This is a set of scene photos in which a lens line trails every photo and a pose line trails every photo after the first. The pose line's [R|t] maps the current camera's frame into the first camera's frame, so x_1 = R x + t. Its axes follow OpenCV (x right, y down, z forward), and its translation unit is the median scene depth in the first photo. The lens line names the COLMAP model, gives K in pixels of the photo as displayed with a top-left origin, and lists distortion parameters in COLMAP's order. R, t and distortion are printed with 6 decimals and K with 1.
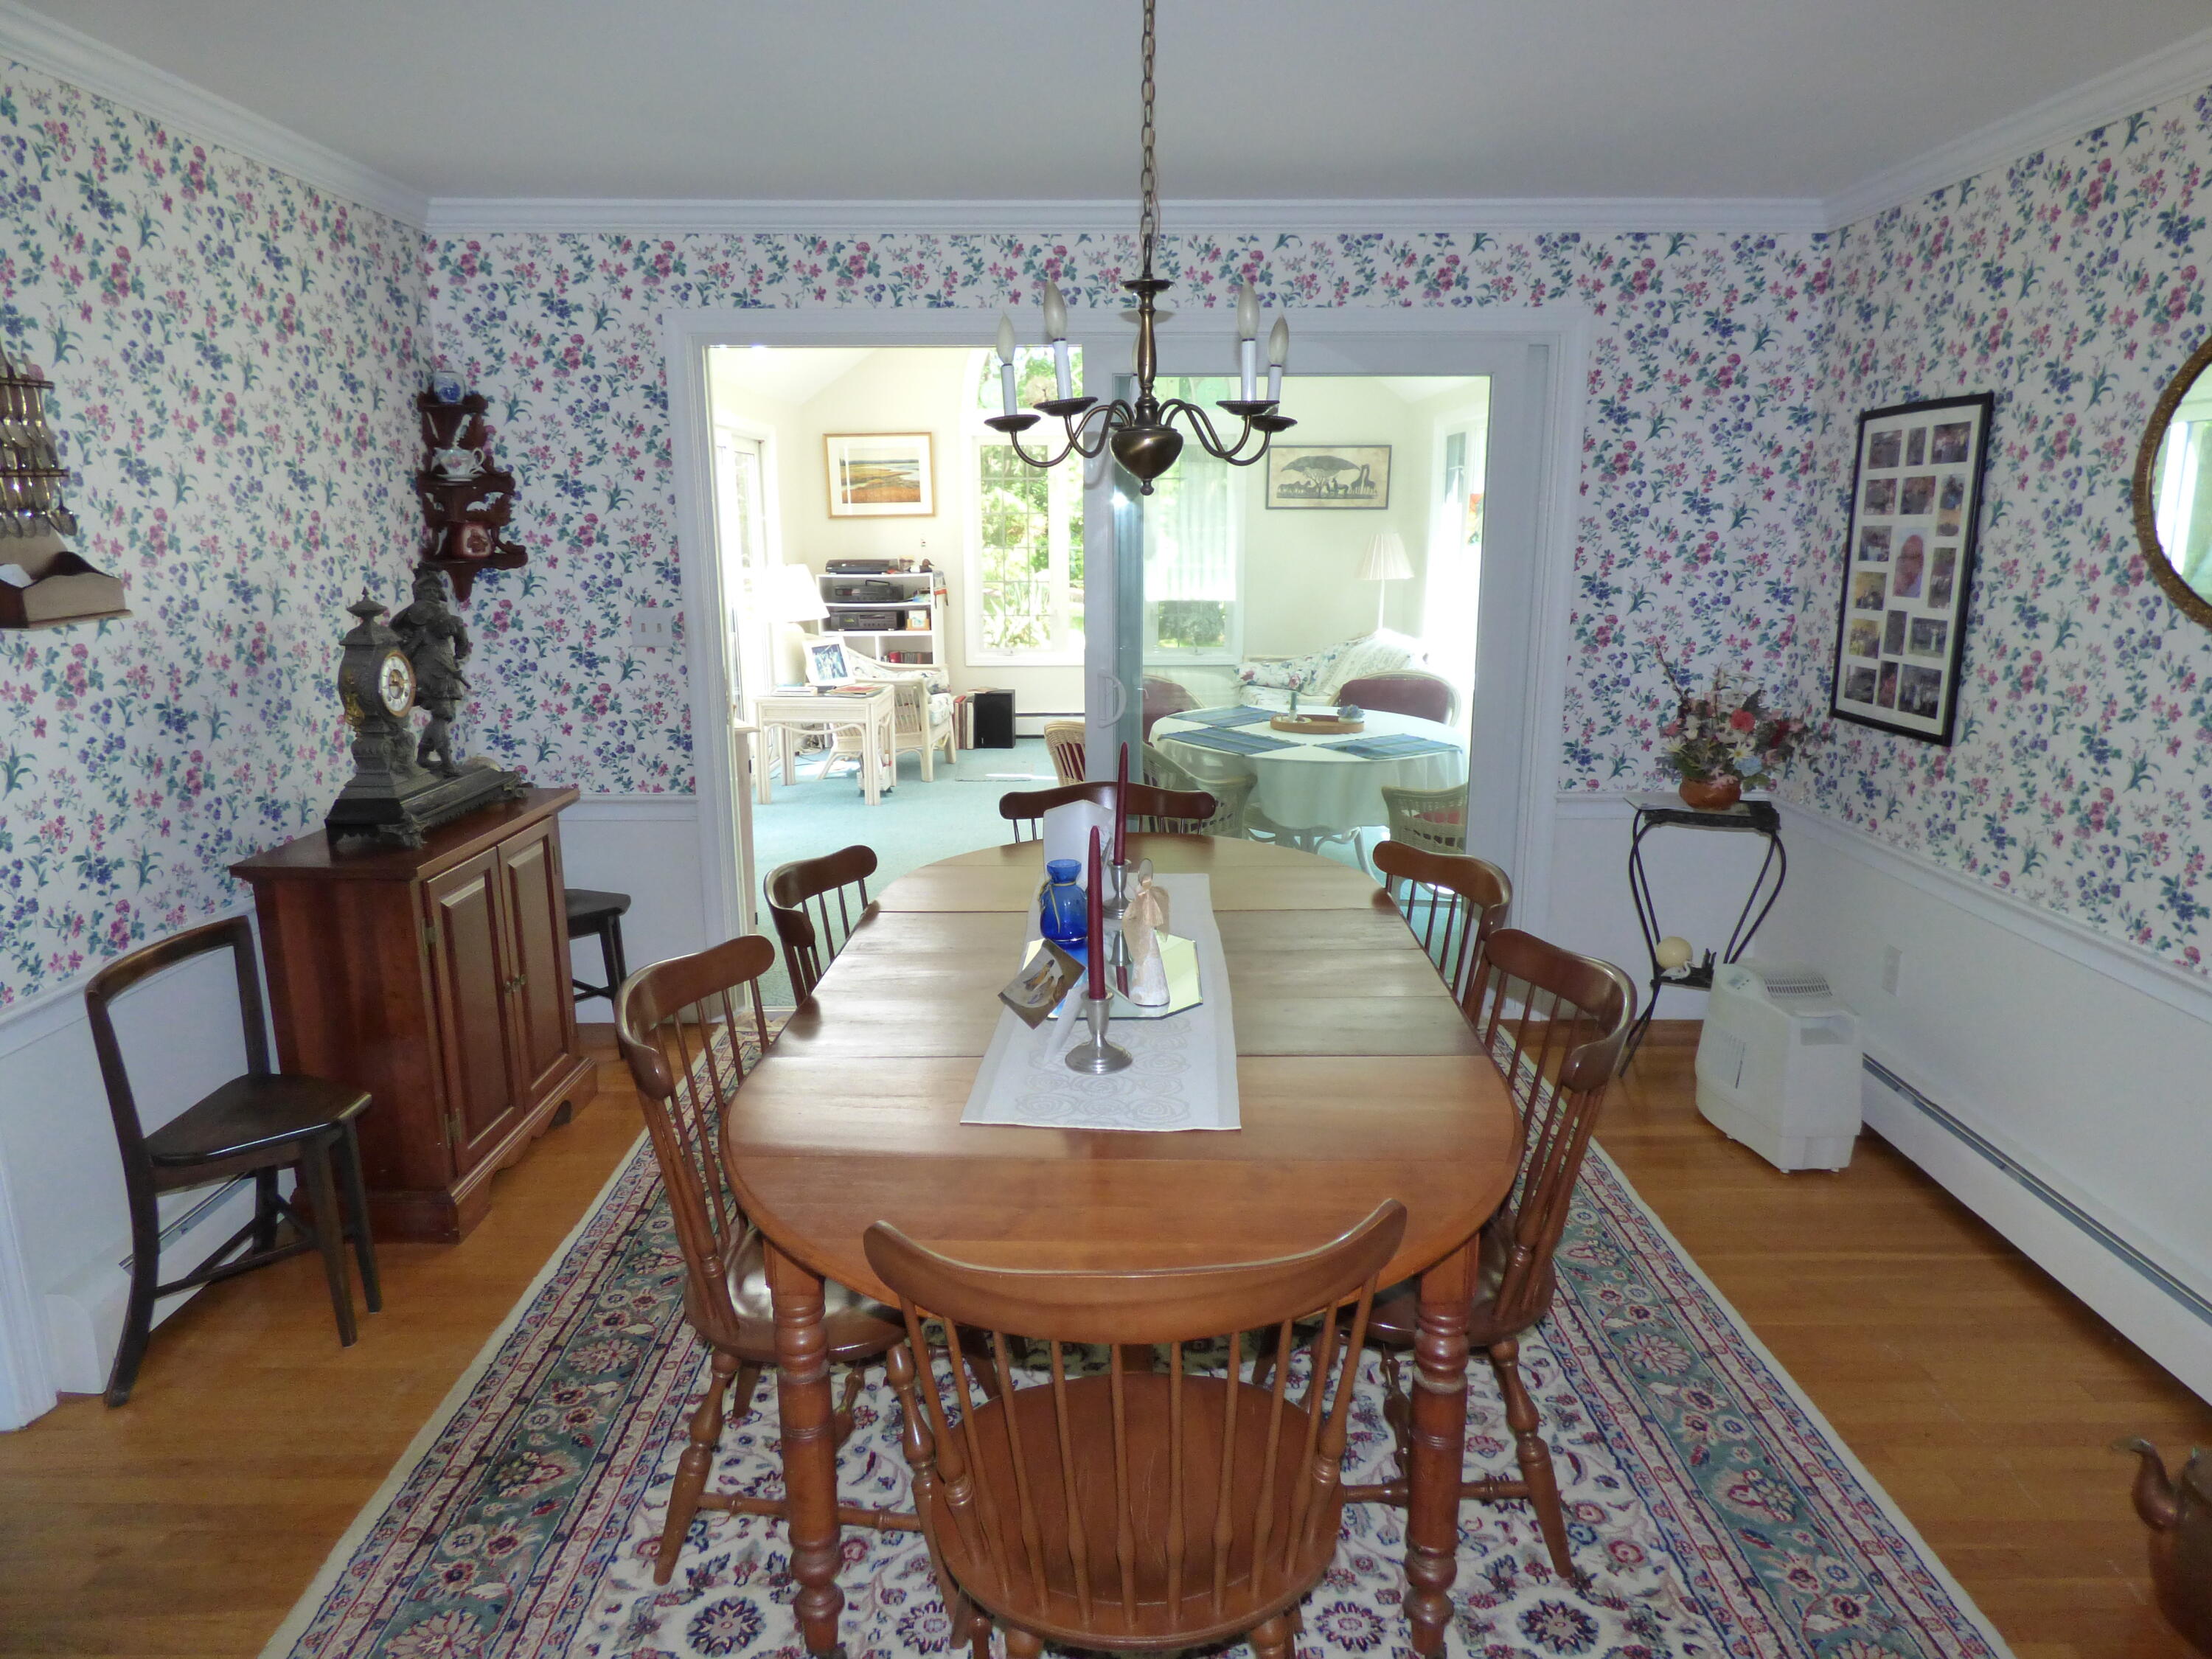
lens RADIAL K [[1344.2, 0, 1106.0], [0, 1344.2, 829.5], [0, 0, 1]] dist [-0.016881, -0.001399]
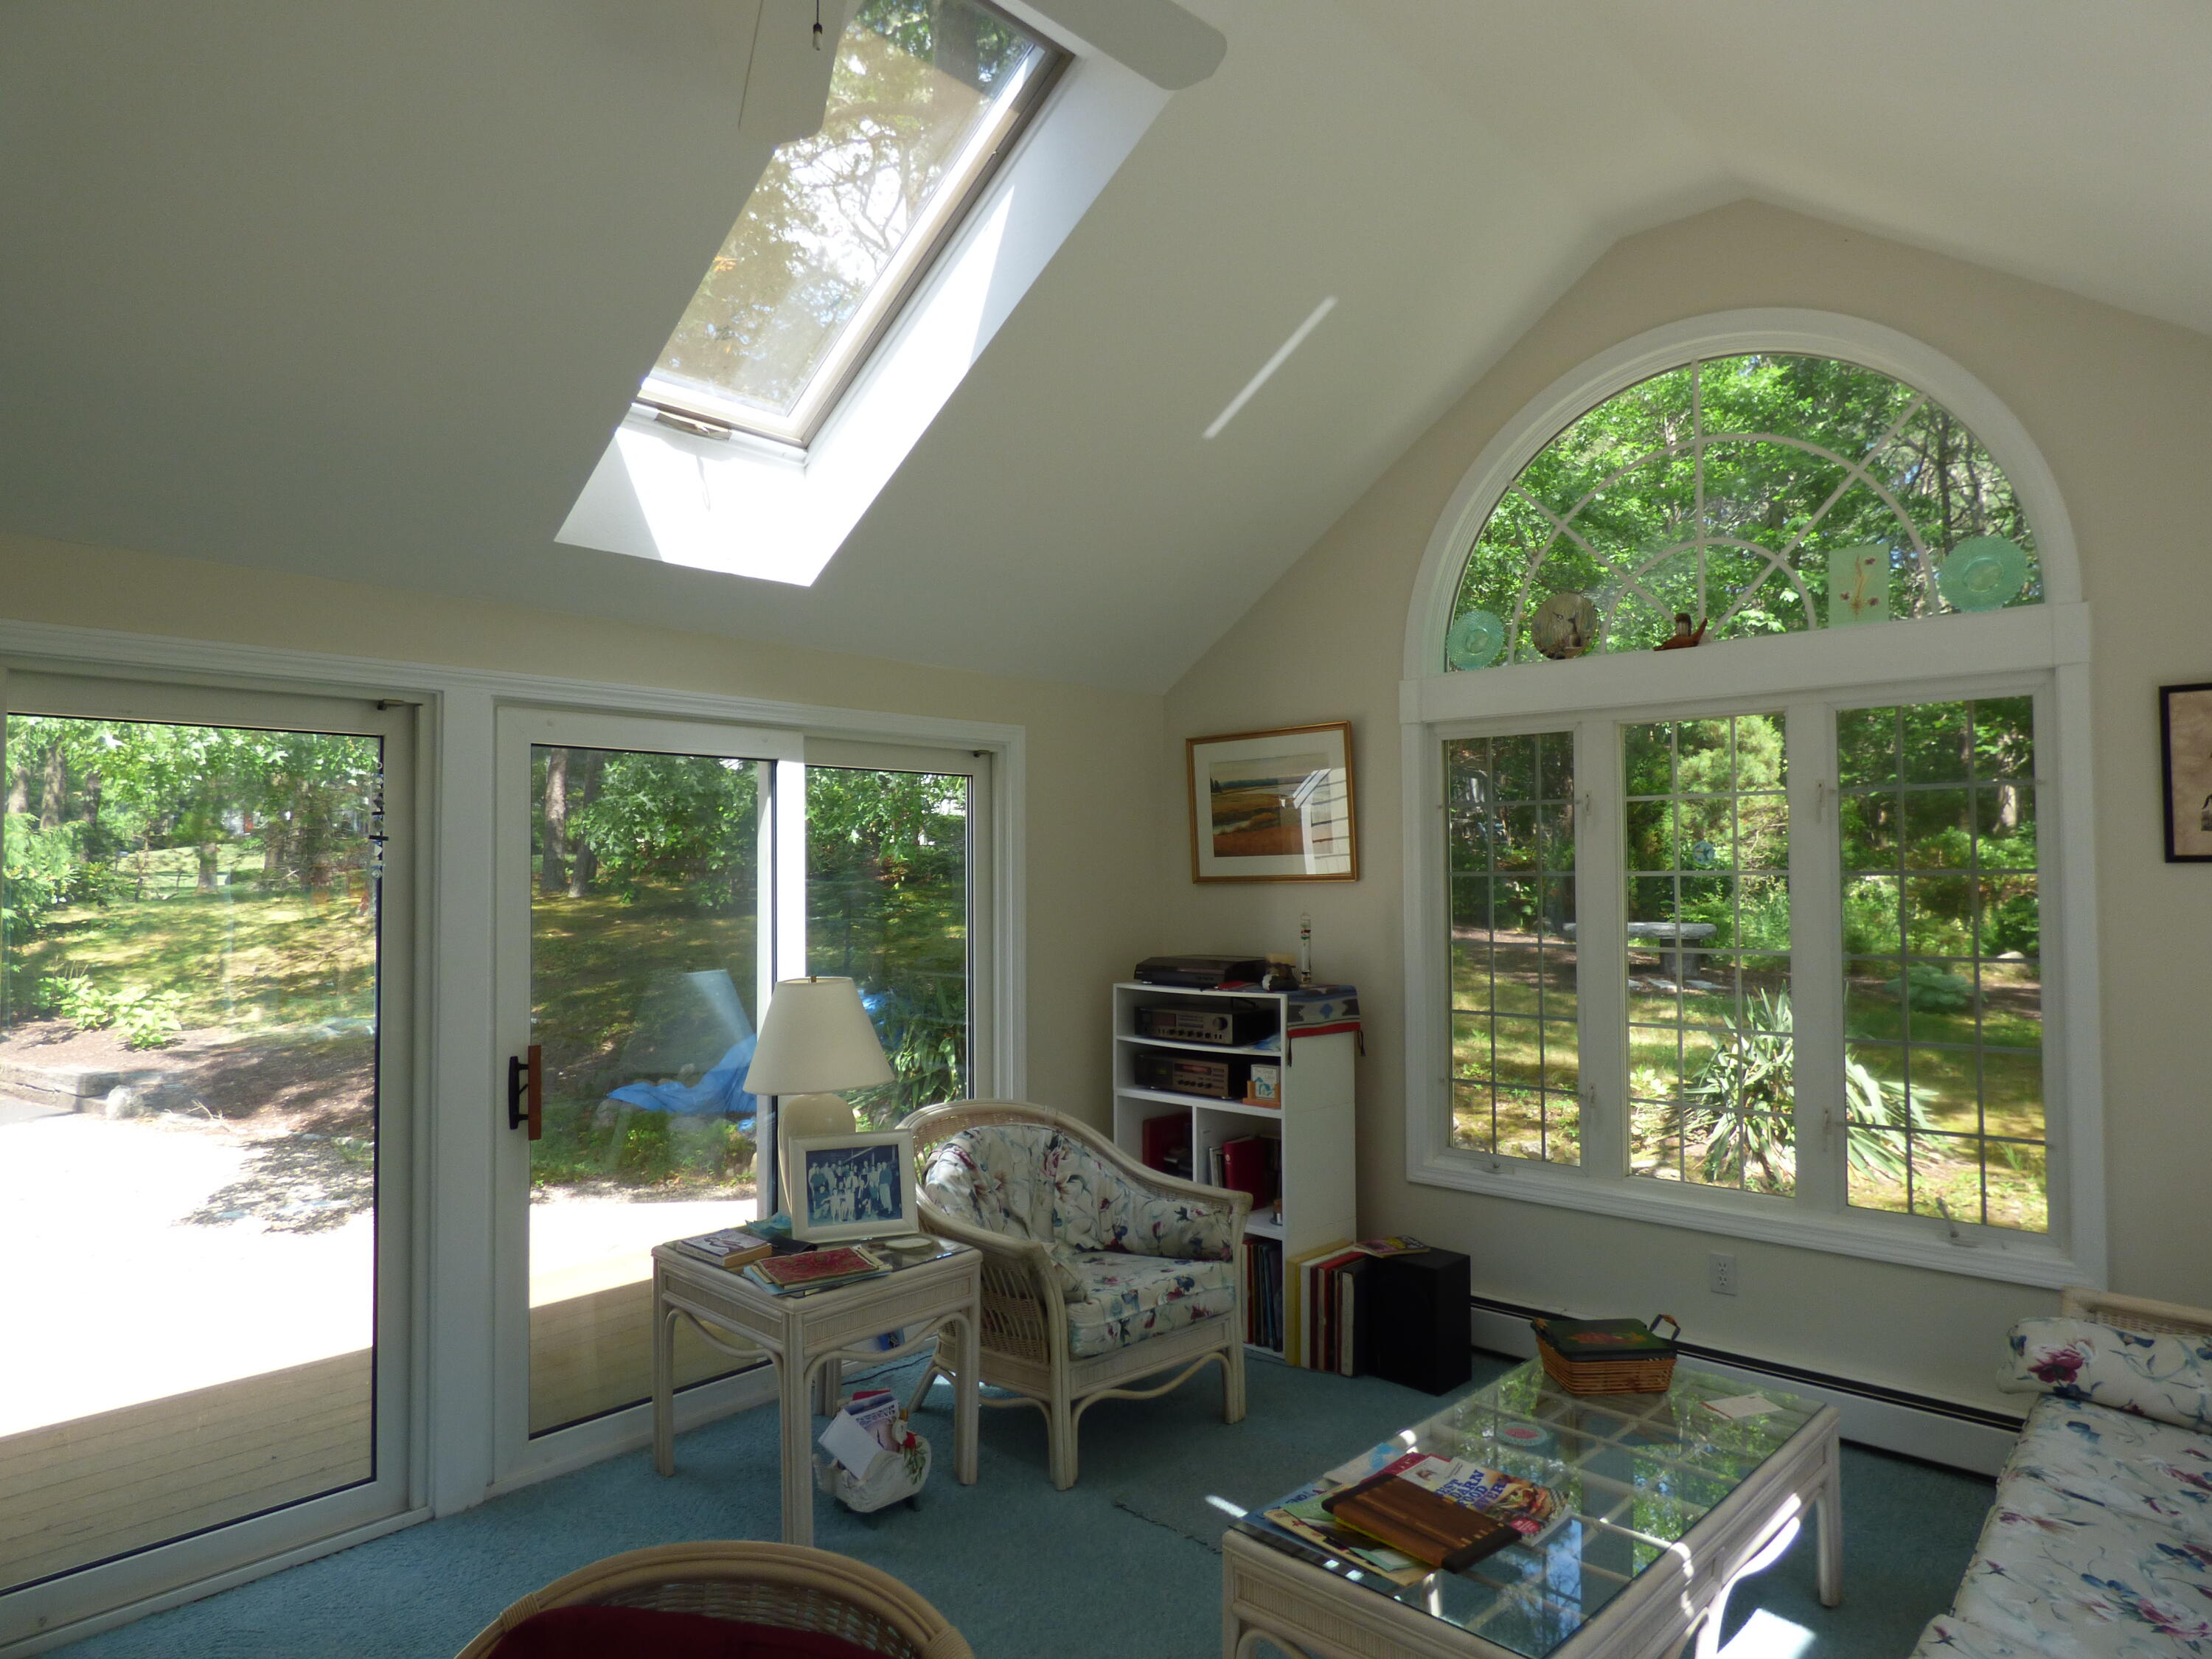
lens RADIAL K [[1344.2, 0, 1106.0], [0, 1344.2, 829.5], [0, 0, 1]] dist [-0.016881, -0.001399]
pose [[0.735971, -0.022002, -0.676655, 0.152849], [-0.151532, 0.968761, -0.196315, -0.139140], [0.659837, 0.247018, 0.709646, 0.579075]]
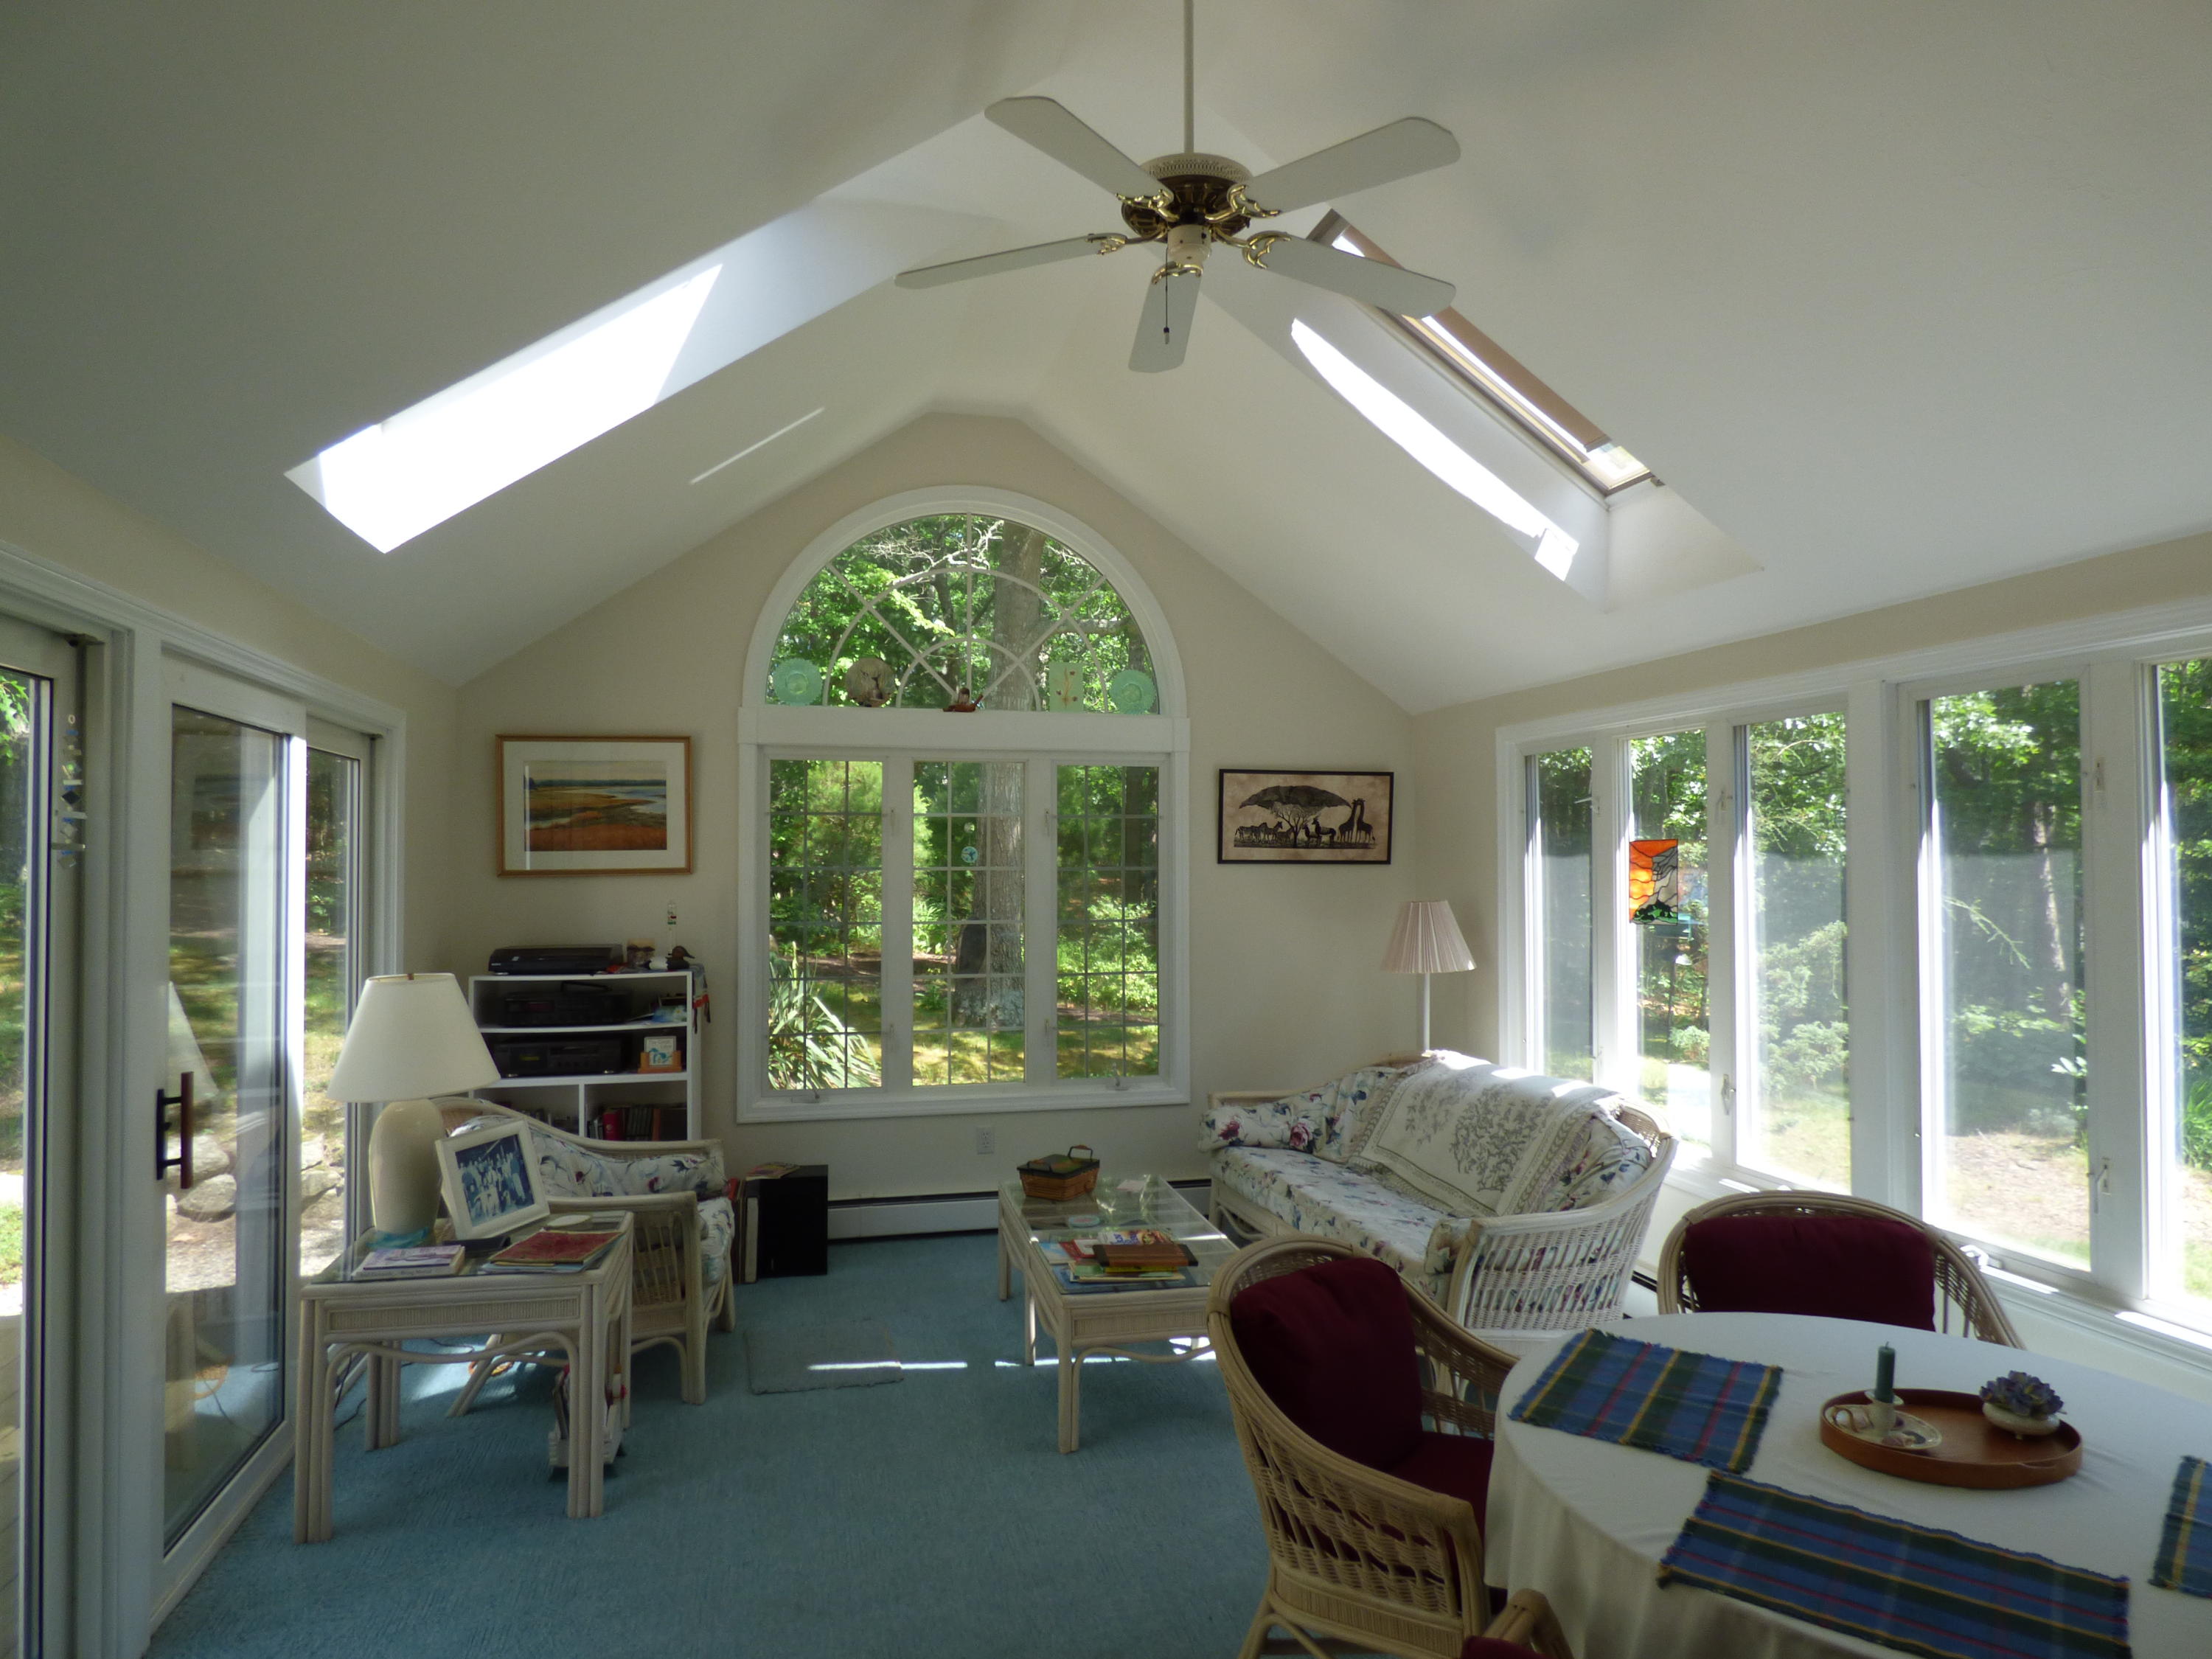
lens RADIAL K [[1344.2, 0, 1106.0], [0, 1344.2, 829.5], [0, 0, 1]] dist [-0.016881, -0.001399]
pose [[0.970130, 0.009796, 0.242389, -0.094863], [0.052358, 0.967179, -0.248642, -0.096088], [-0.236870, 0.253906, 0.937776, 0.401308]]
